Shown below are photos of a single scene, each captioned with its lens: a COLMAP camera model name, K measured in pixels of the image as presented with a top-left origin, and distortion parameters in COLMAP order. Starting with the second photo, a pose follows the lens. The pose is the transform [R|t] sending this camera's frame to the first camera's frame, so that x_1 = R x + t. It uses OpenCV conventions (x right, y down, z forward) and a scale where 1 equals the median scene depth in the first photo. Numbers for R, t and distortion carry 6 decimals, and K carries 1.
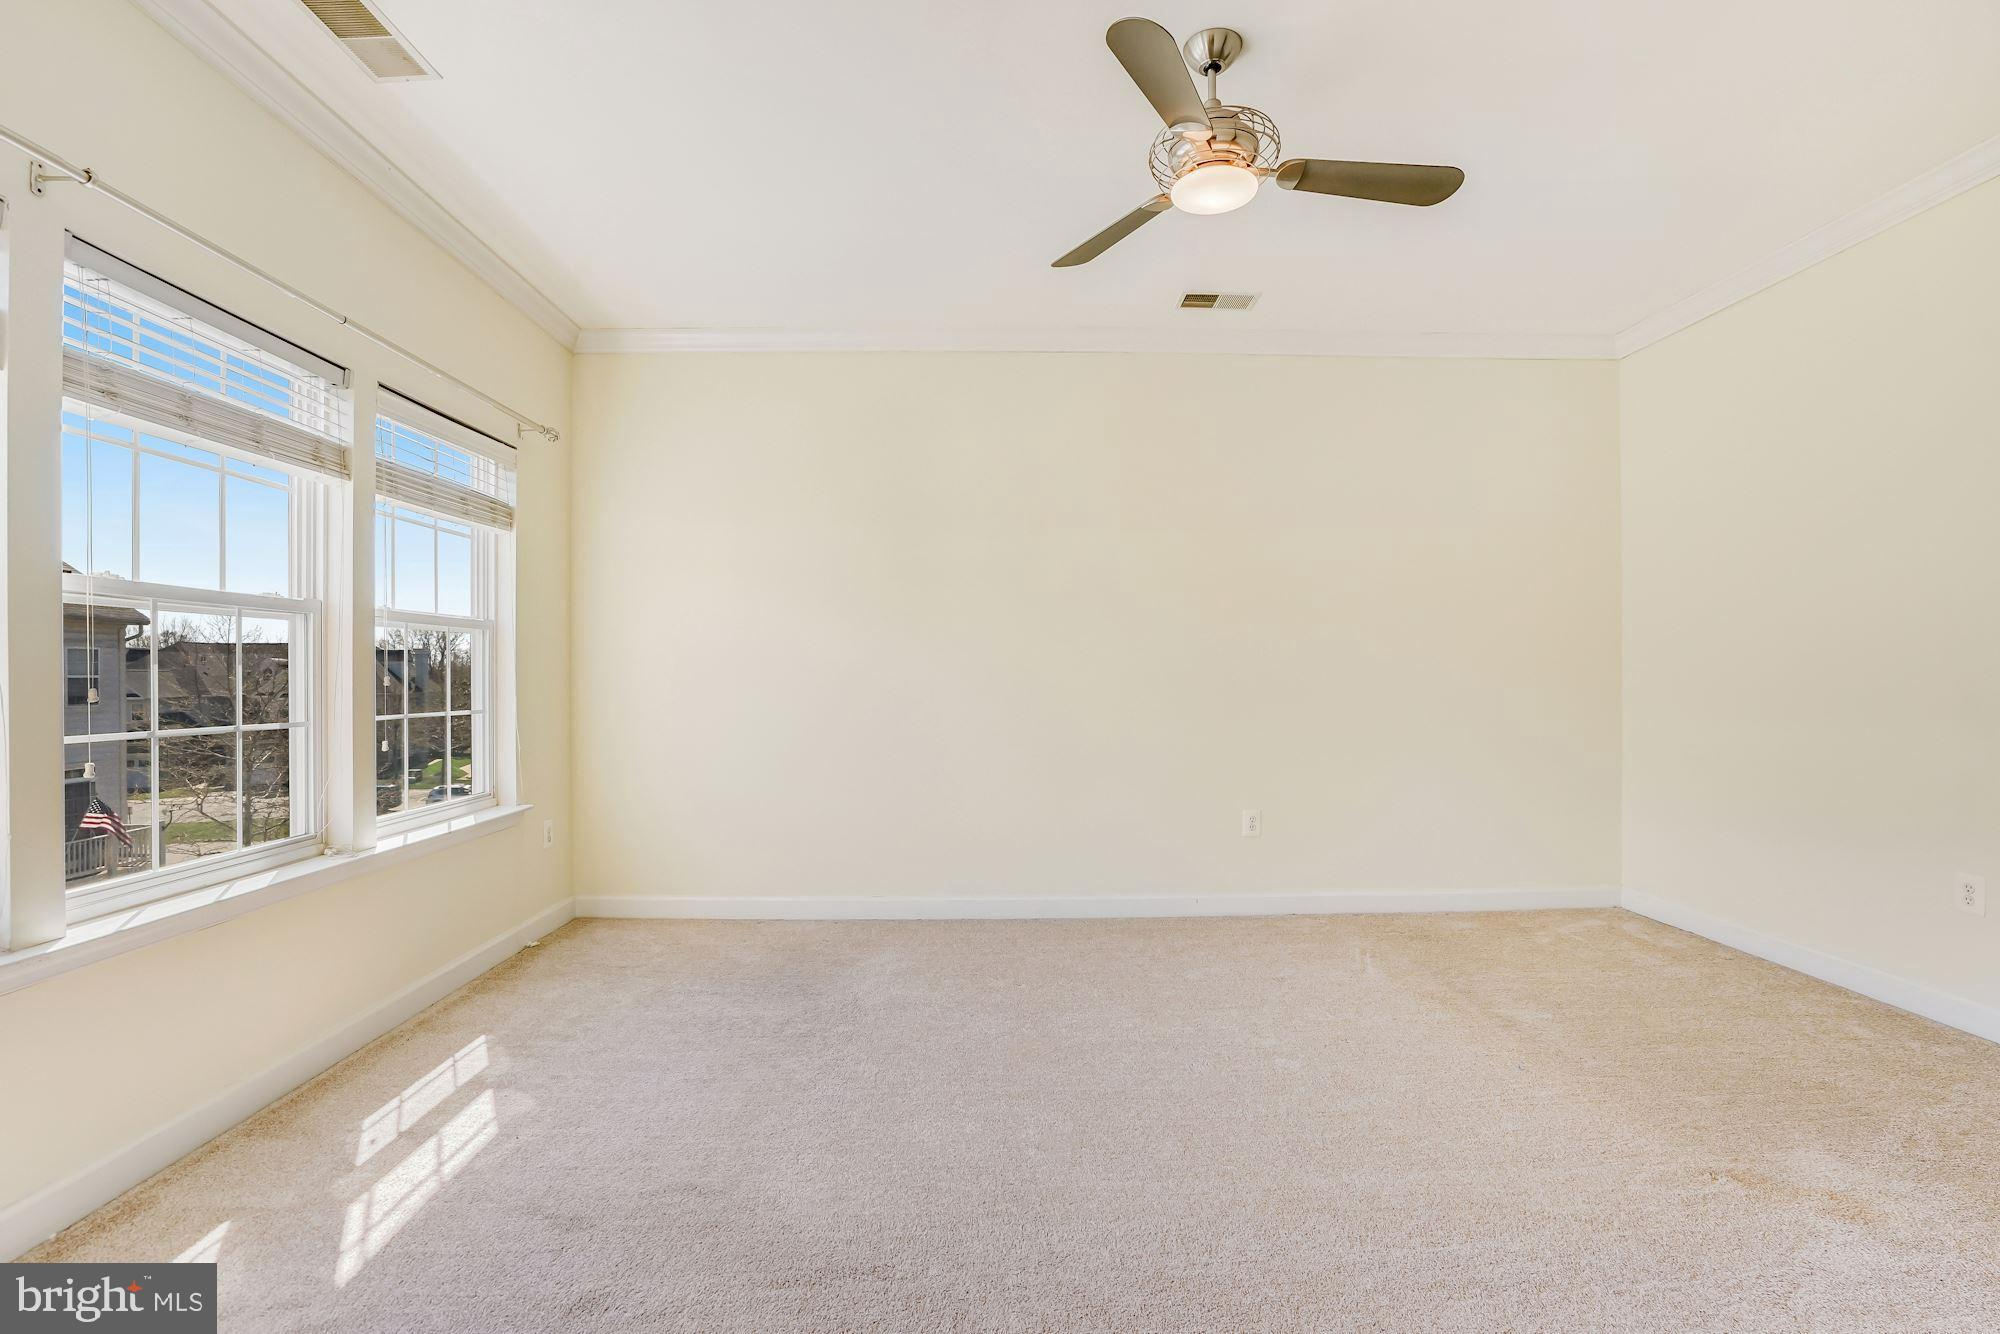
lens RADIAL K [[920.7, 0, 997.6], [0, 920.7, 690.3], [0, 0, 1]] dist [-0.000661, 0.000526]
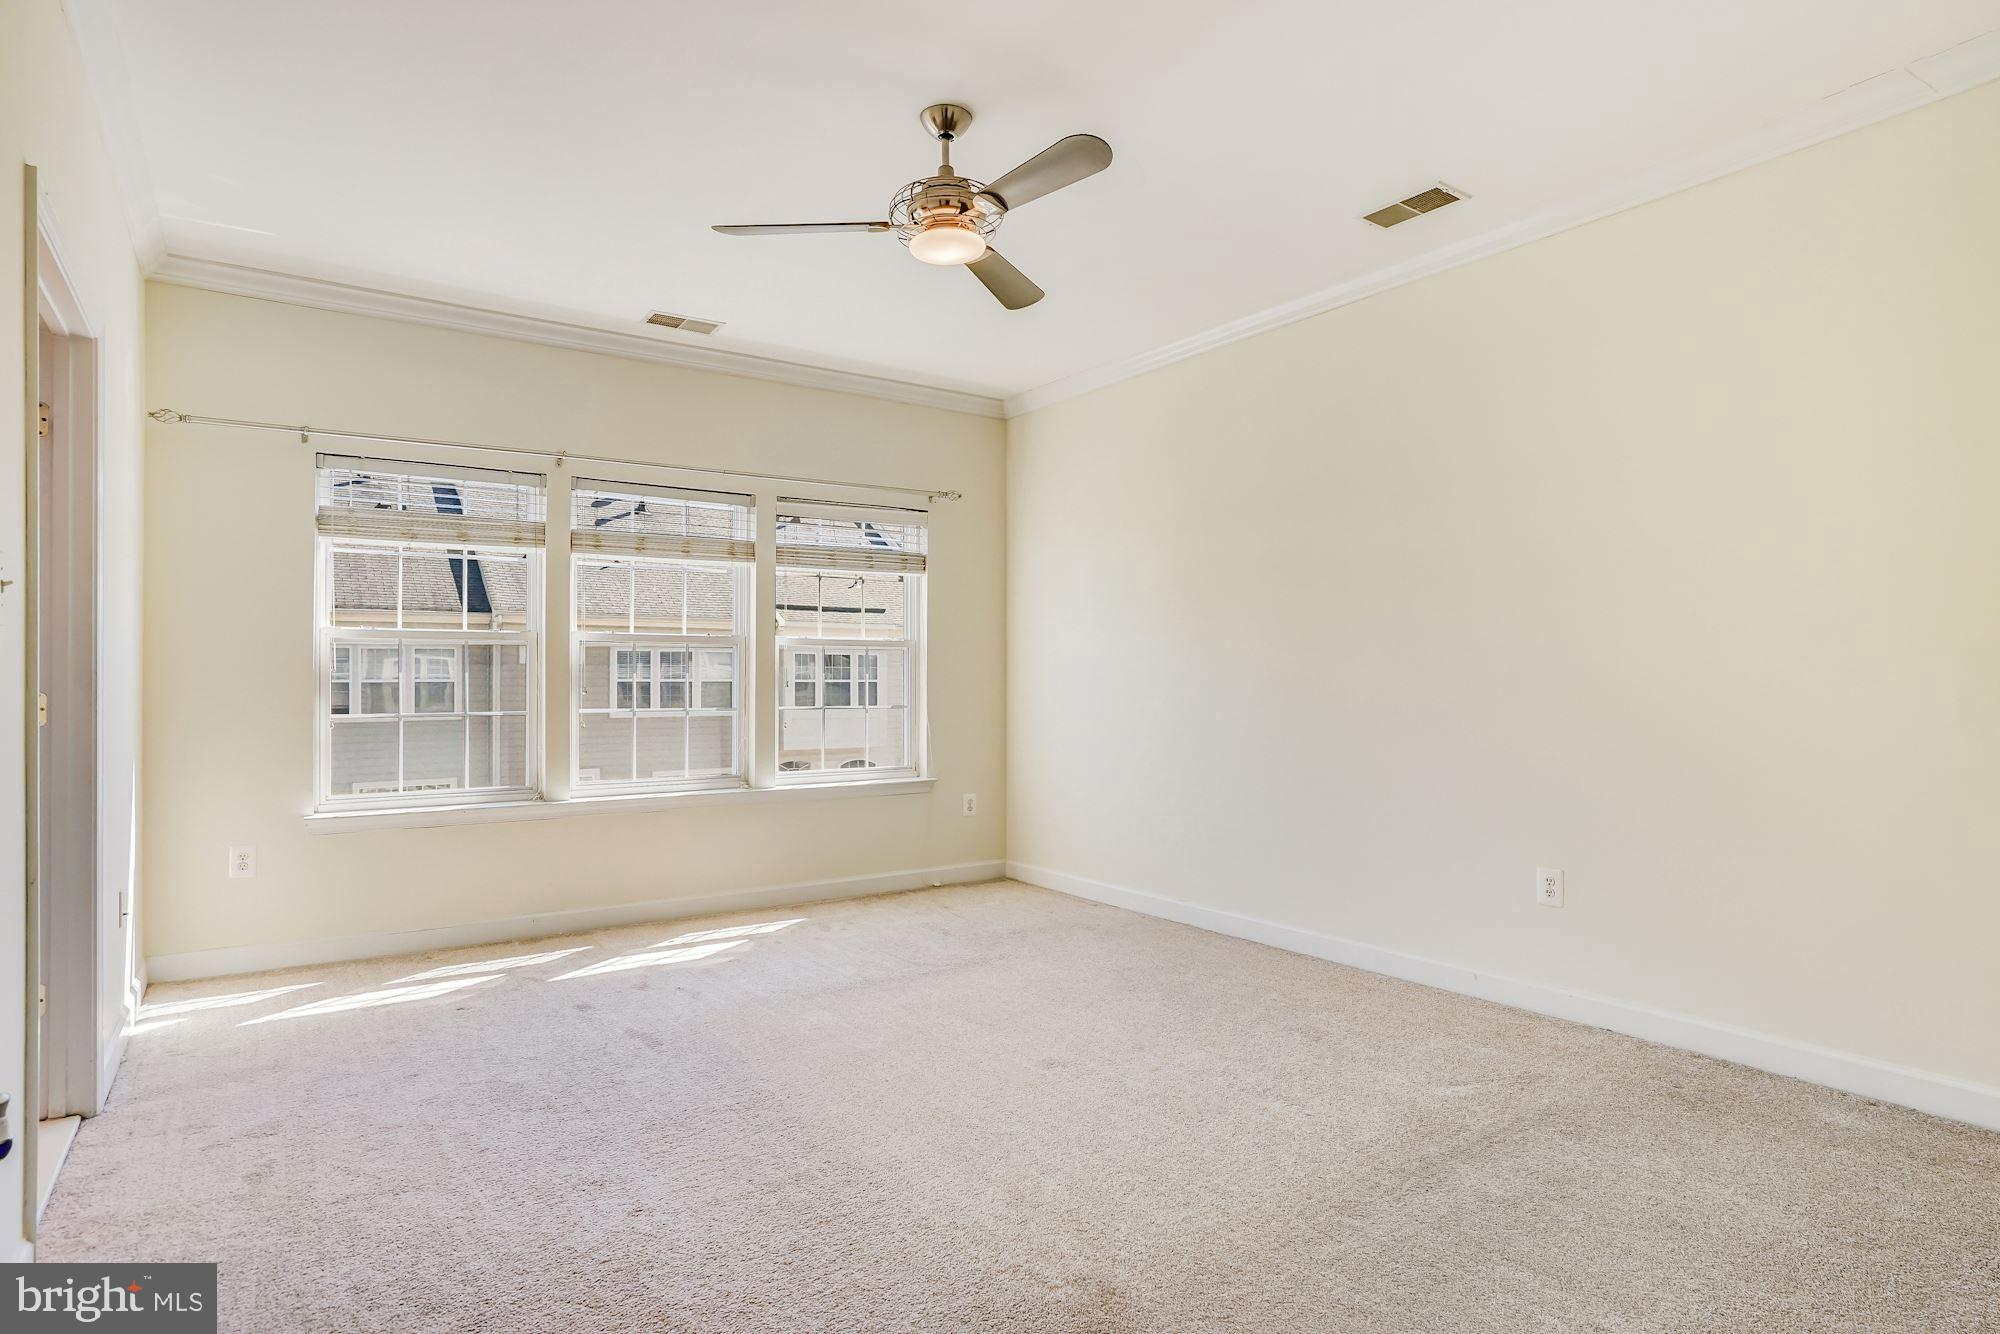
lens RADIAL K [[1084.1, 0, 1000.0], [0, 1084.1, 667.0], [0, 0, 1]] dist [0.000162, 0.000885]
pose [[0.558486, -0.011980, -0.829427, 0.862353], [-0.013892, 0.999620, -0.023793, 0.000759], [0.829397, 0.024811, 0.558108, 0.209288]]
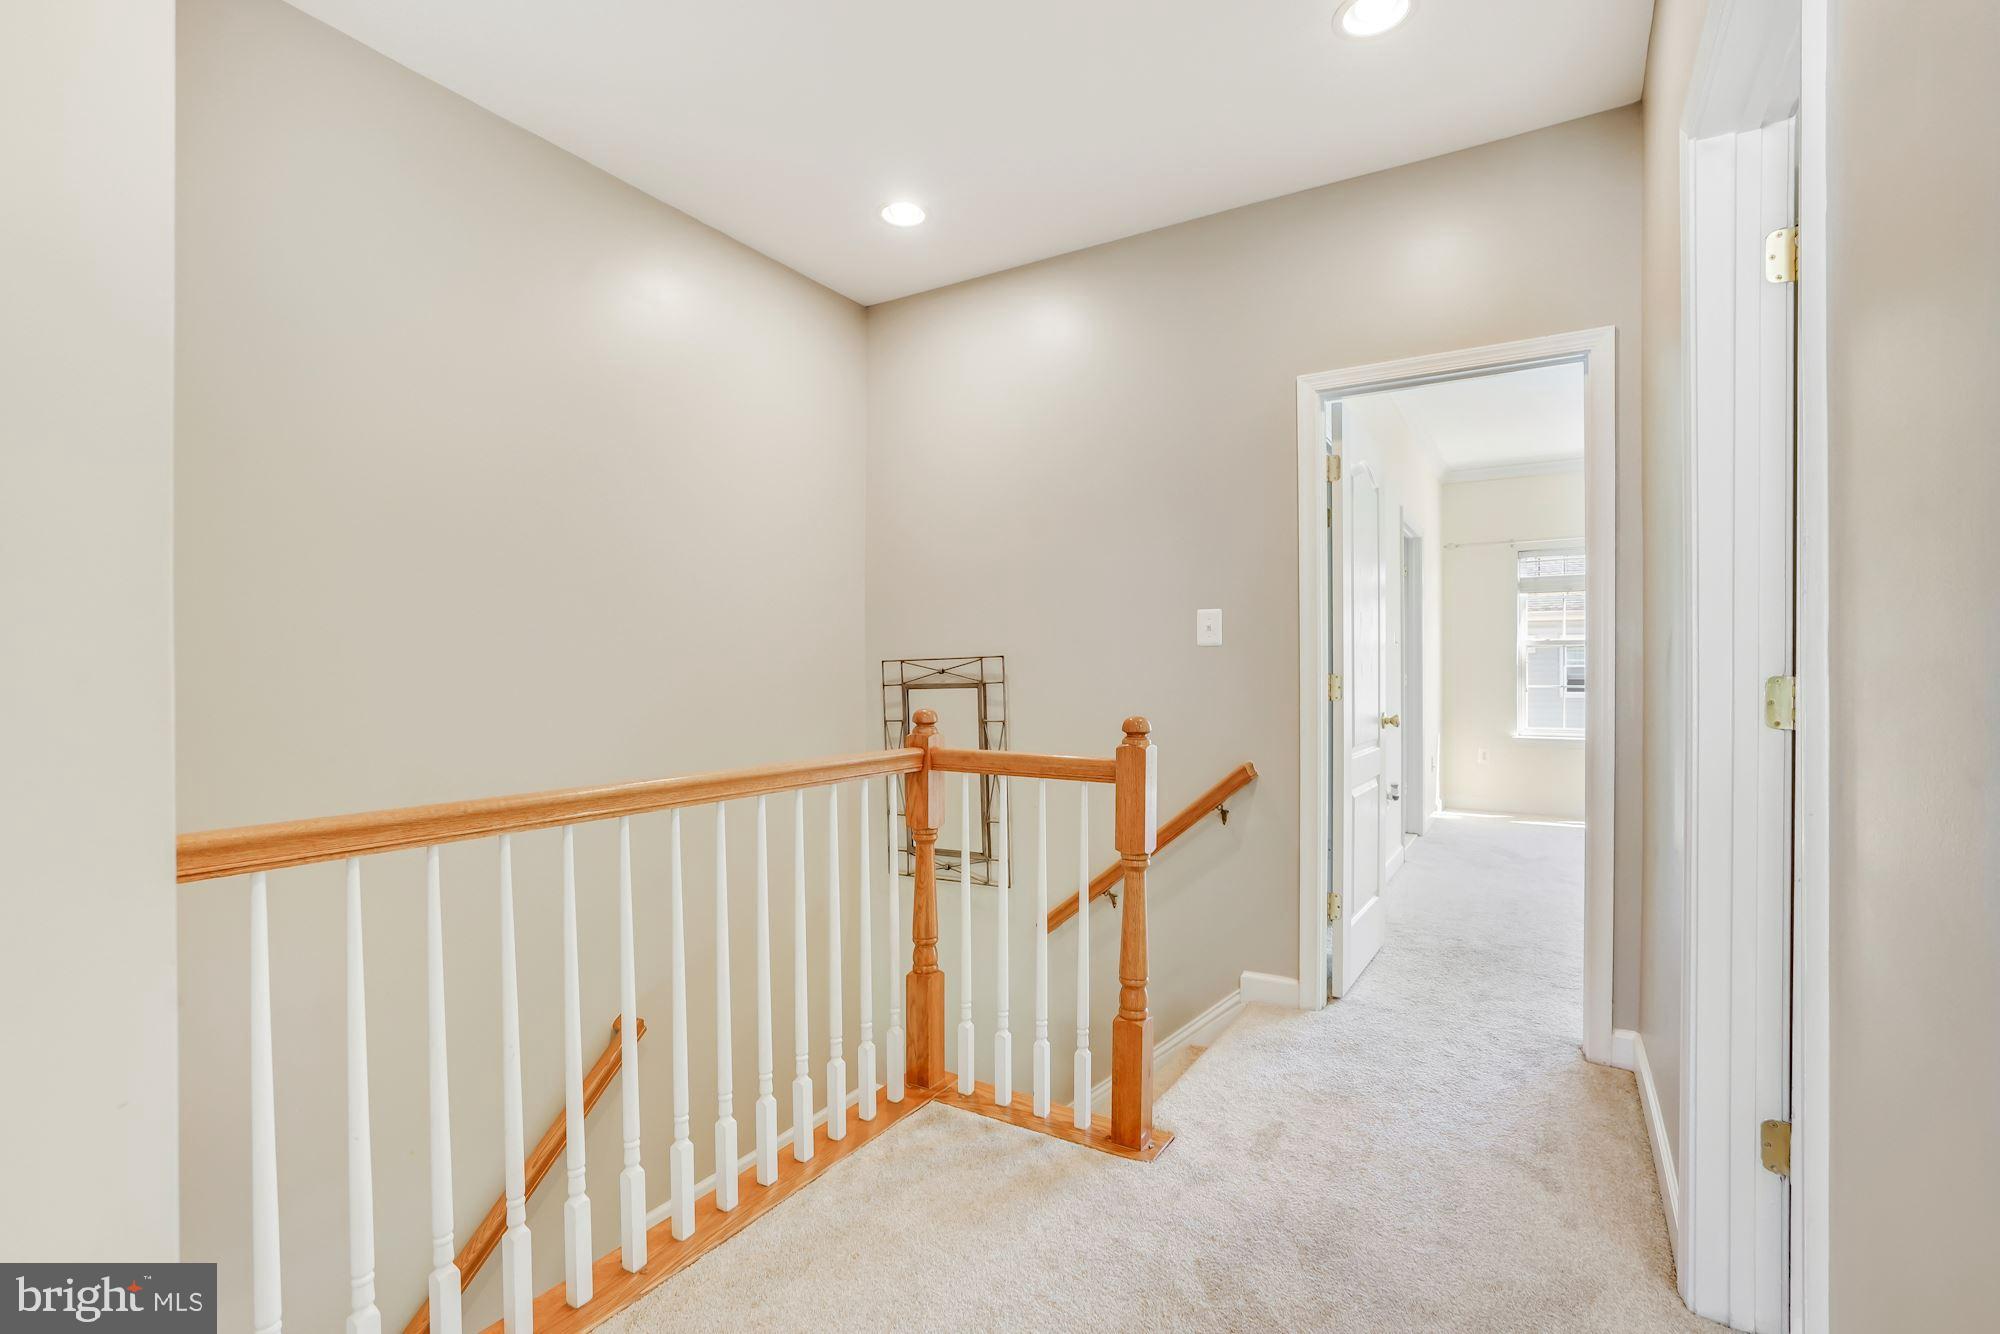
lens RADIAL K [[920.7, 0, 997.6], [0, 920.7, 690.3], [0, 0, 1]] dist [-0.000661, 0.000526]
pose [[-0.519720, -0.005954, -0.854316, 1.723345], [-0.023559, 0.999695, 0.007365, 0.057251], [0.854012, 0.023954, -0.519702, 0.322464]]
